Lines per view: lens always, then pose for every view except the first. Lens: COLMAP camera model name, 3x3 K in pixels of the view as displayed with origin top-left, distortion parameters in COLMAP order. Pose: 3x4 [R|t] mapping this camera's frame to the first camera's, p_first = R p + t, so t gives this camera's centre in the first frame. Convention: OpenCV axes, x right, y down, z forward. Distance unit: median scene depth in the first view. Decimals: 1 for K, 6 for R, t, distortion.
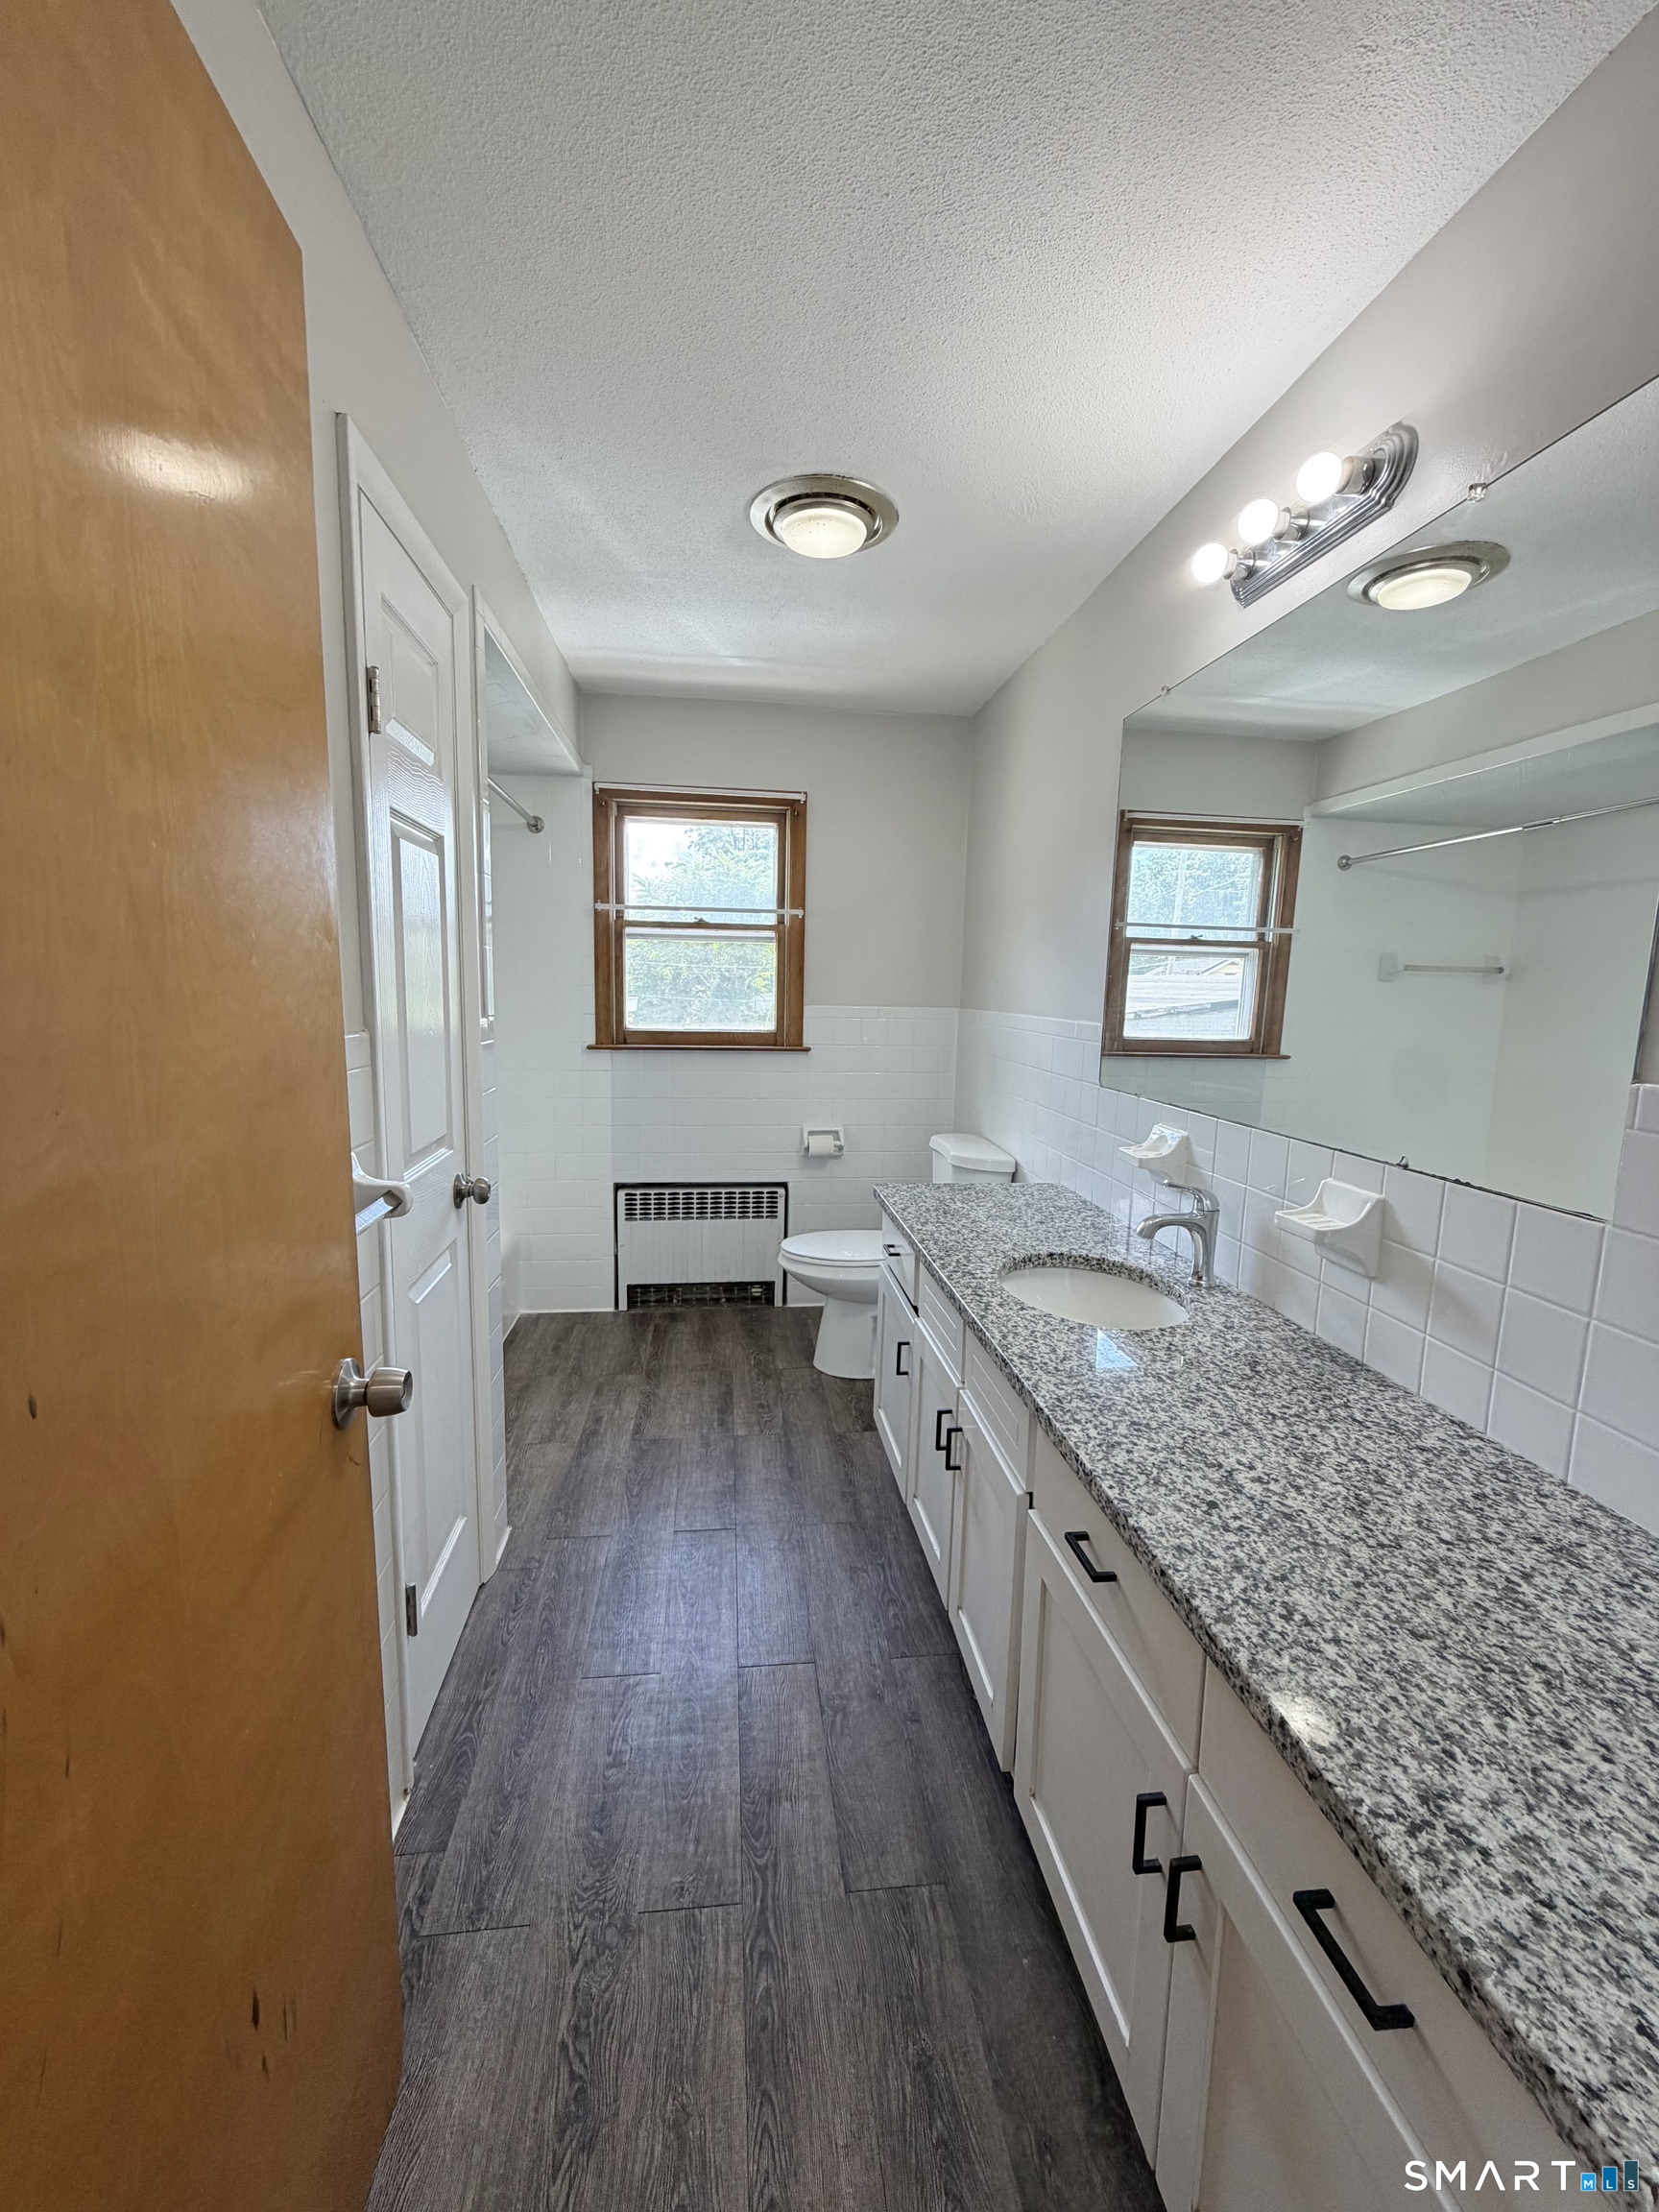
lens RADIAL K [[882.8, 0, 790.4], [0, 882.8, 1085.4], [0, 0, 1]] dist [-0.000649, 0.000023]
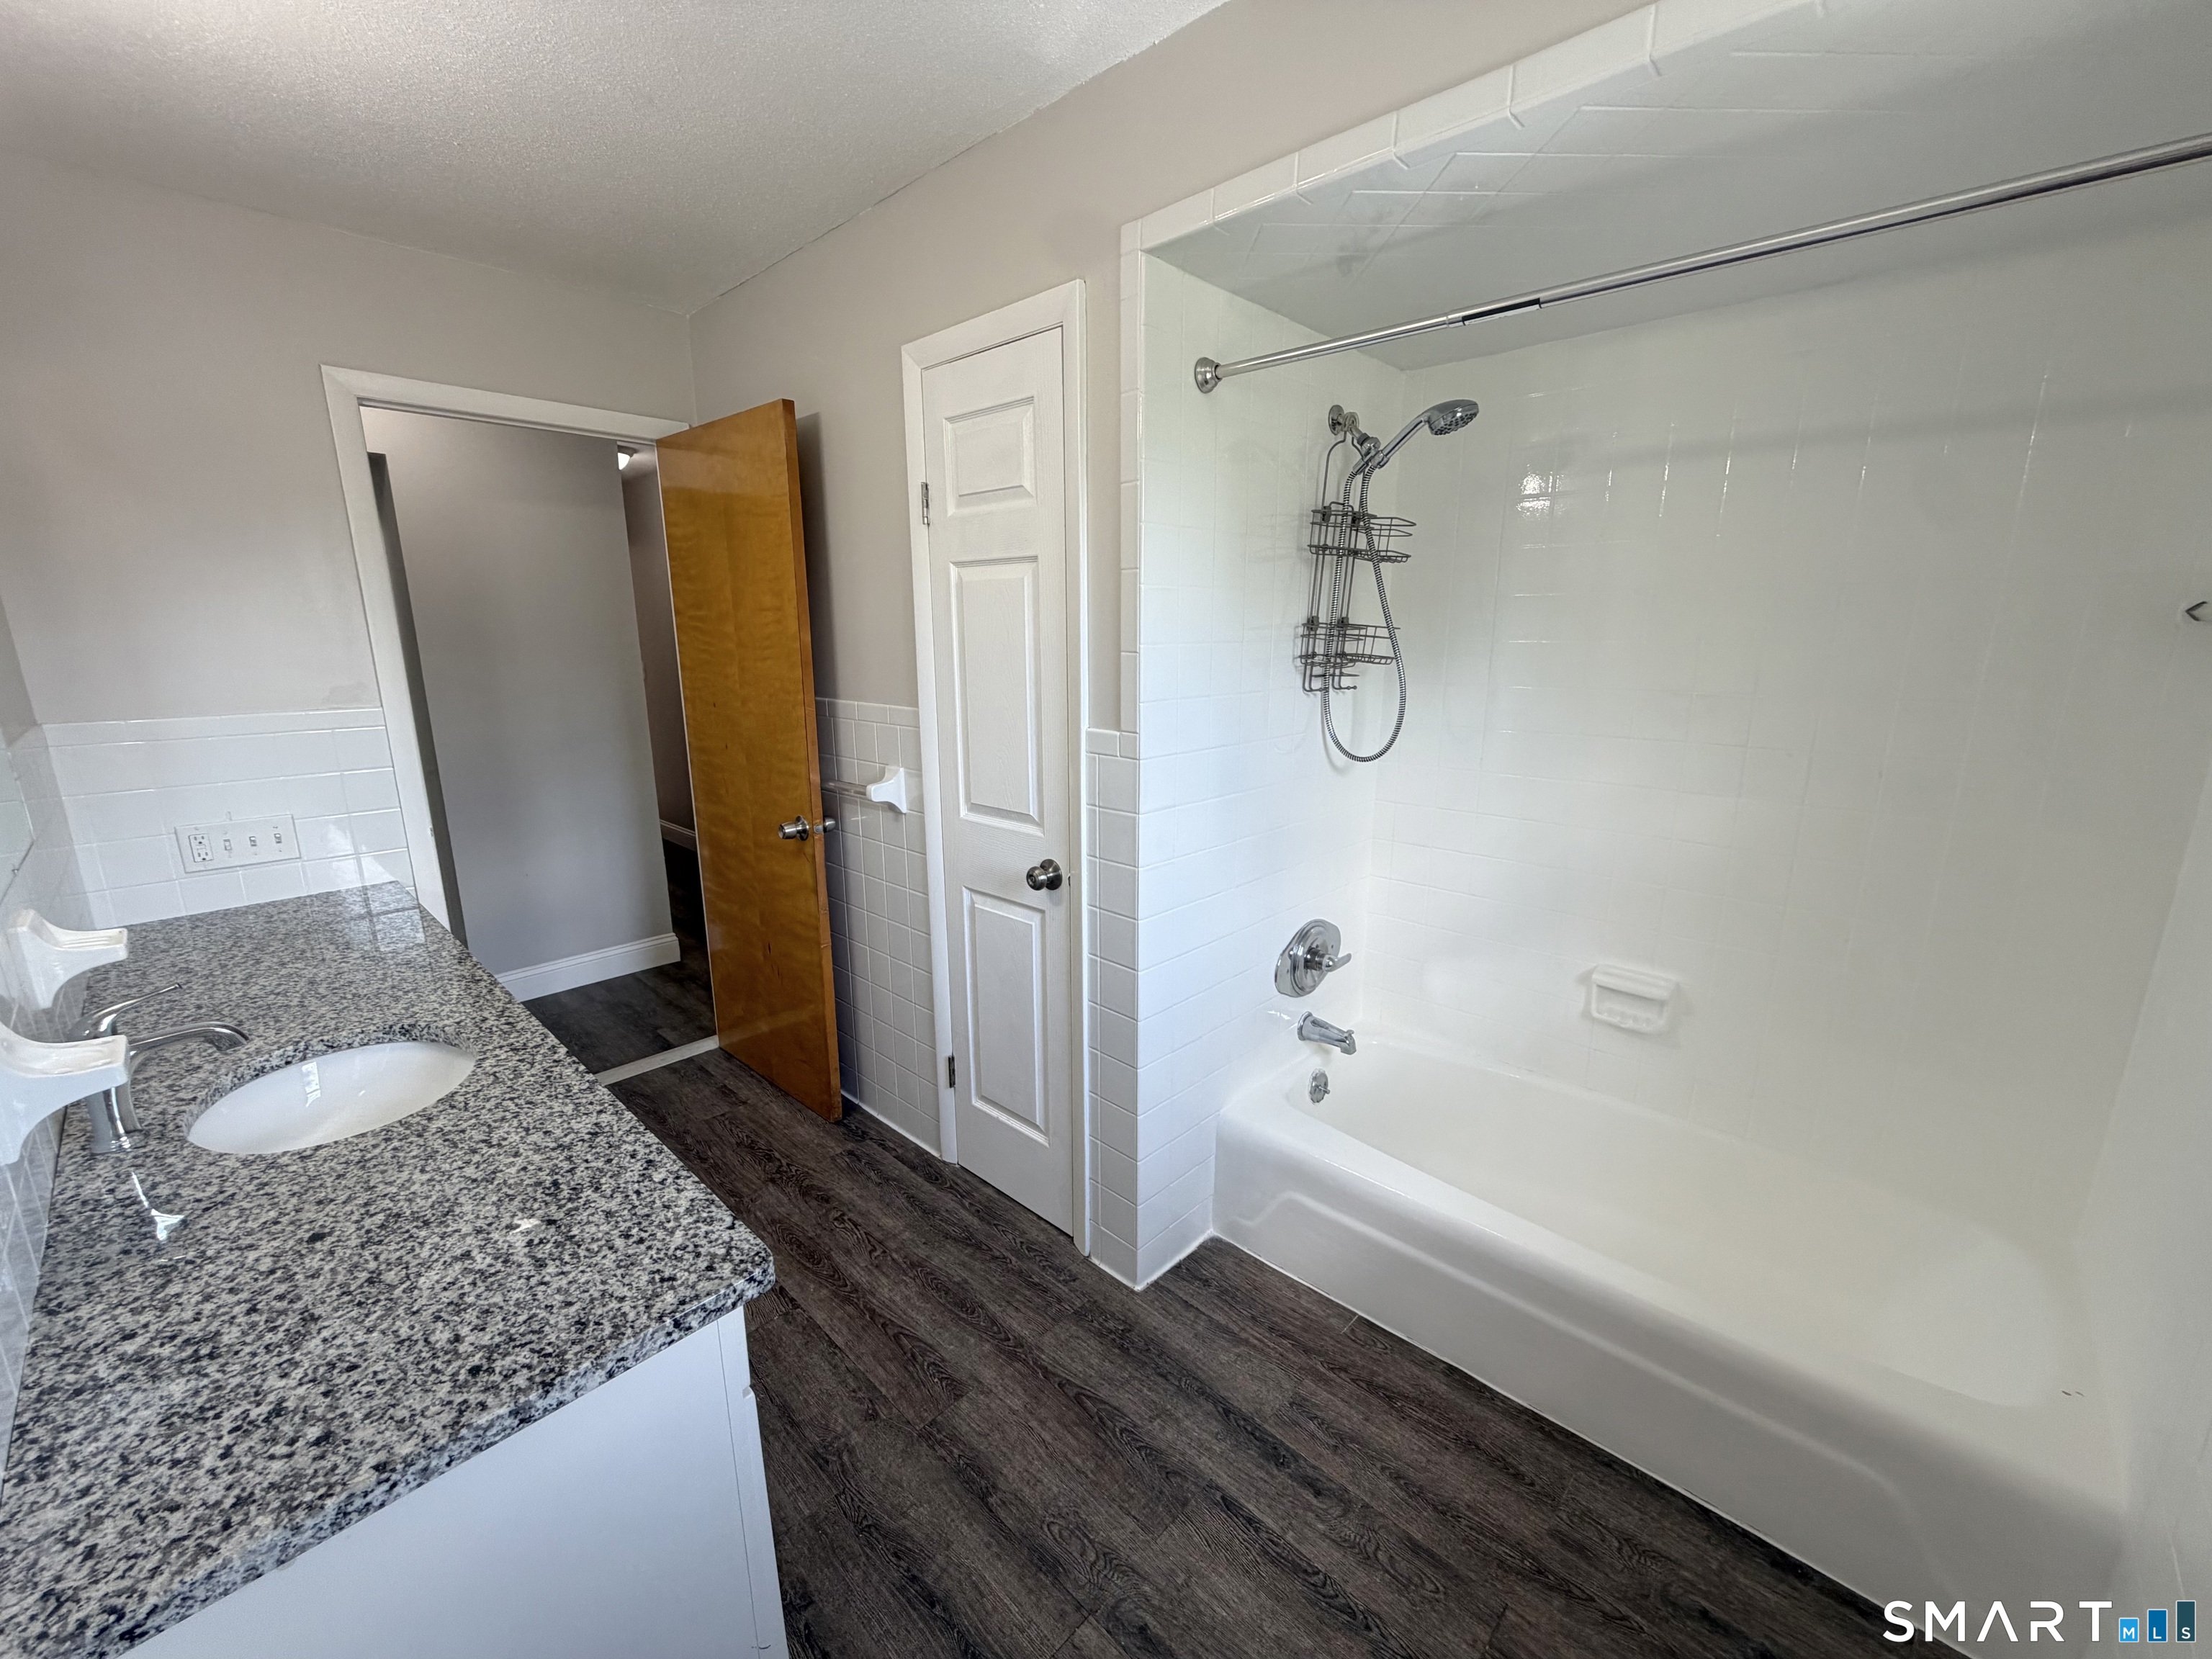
lens RADIAL K [[882.8, 0, 1103.5], [0, 882.8, 832.8], [0, 0, 1]] dist [-0.000649, 0.000023]
pose [[-0.745884, 0.134427, -0.652370, 0.331632], [-0.089965, 0.950115, 0.298642, -0.298541], [0.659973, 0.281443, -0.696582, 2.045693]]
